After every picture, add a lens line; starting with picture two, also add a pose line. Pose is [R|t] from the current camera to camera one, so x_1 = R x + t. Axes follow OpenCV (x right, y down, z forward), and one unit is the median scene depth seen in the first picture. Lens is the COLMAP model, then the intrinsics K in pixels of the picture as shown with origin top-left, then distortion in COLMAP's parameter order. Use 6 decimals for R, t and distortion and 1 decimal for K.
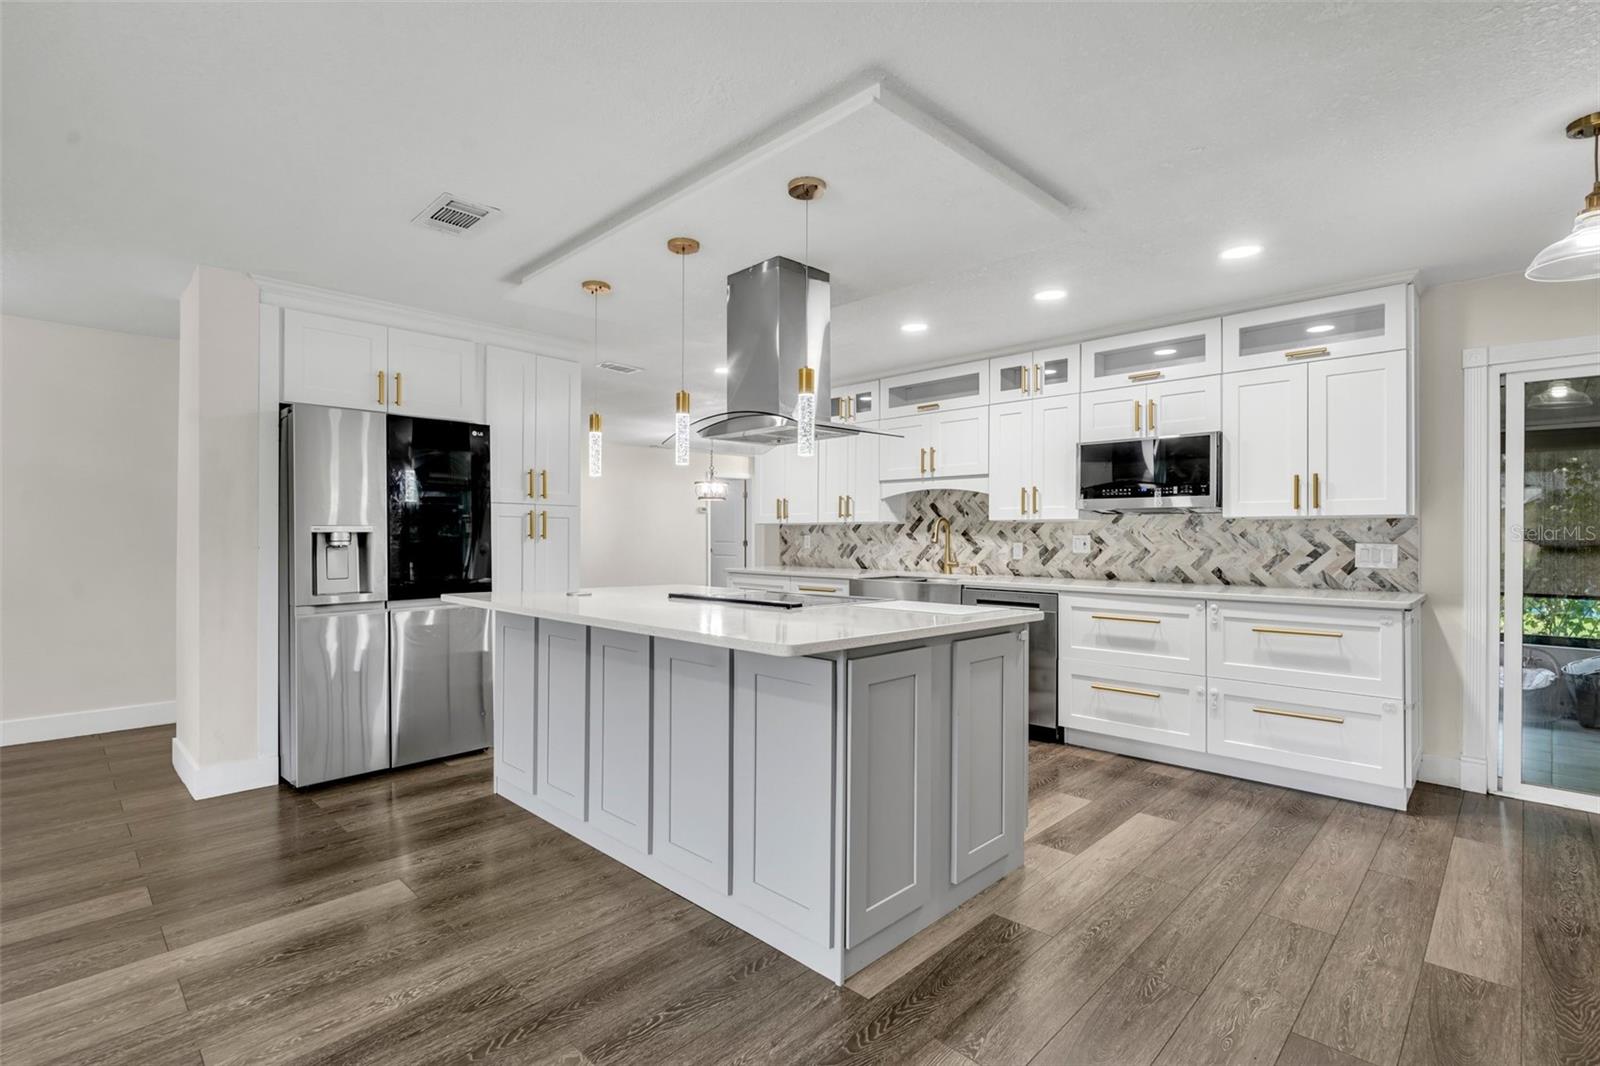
lens RADIAL K [[739.8, 0, 794.8], [0, 739.8, 535.9], [0, 0, 1]] dist [0.001163, -0.000136]
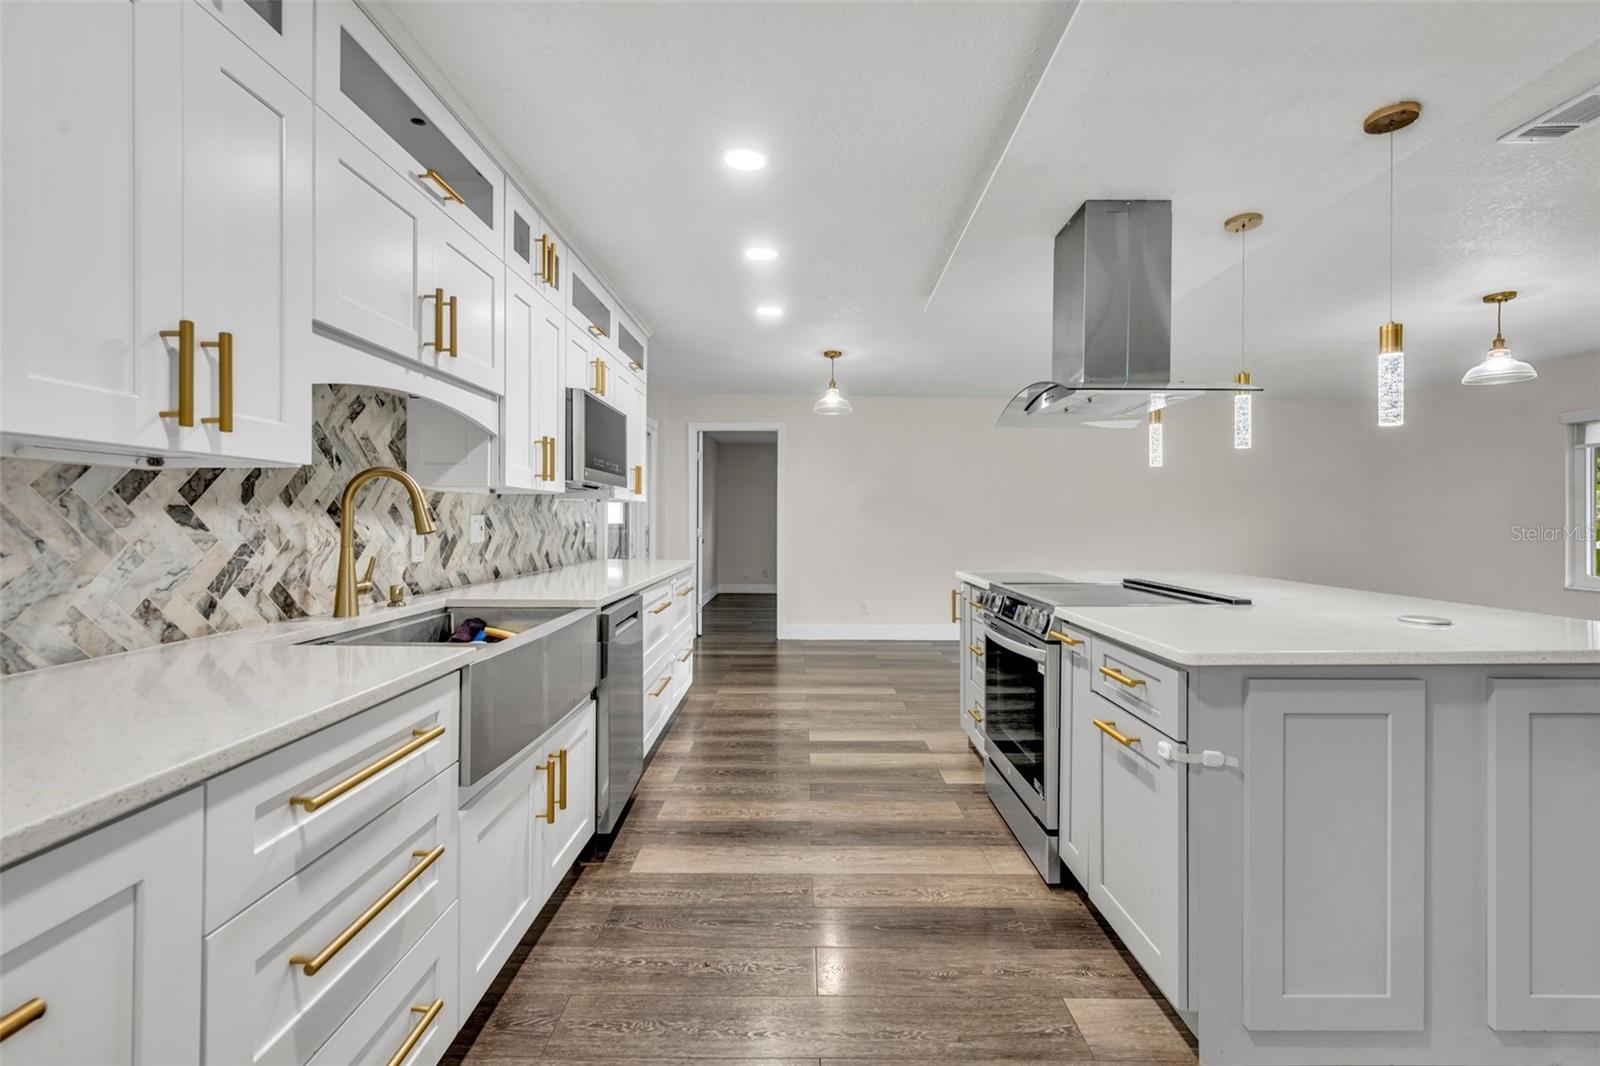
lens RADIAL K [[685.4, 0, 801.5], [0, 685.4, 516.8], [0, 0, 1]] dist [-0.001612, 0.000006]
pose [[-0.697448, -0.003874, 0.716625, -0.224253], [-0.006161, 0.999981, -0.000591, -0.000673], [-0.716609, -0.004828, -0.697459, 1.164876]]
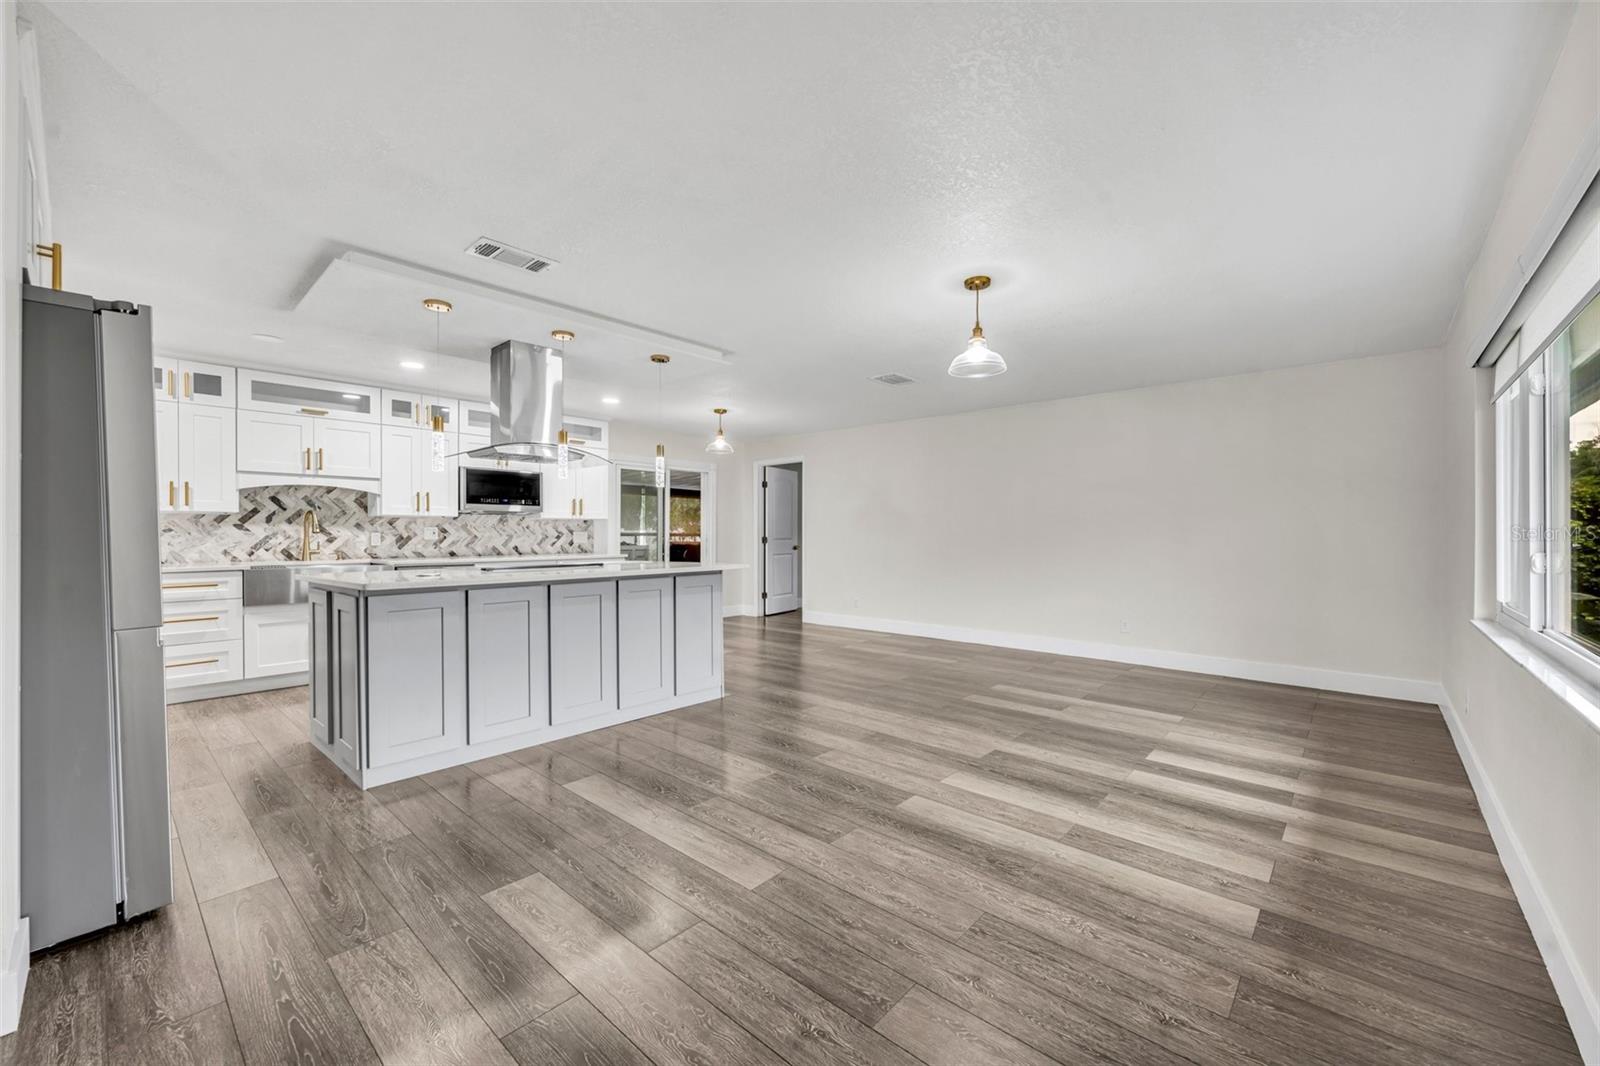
lens RADIAL K [[633.7, 0, 801.9], [0, 633.7, 534.8], [0, 0, 1]] dist [0.000546, -0.000115]
pose [[-0.048053, -0.004375, 0.998835, -0.849768], [0.000874, 0.999990, 0.004422, 0.009034], [-0.998844, 0.001085, -0.048049, 0.322264]]
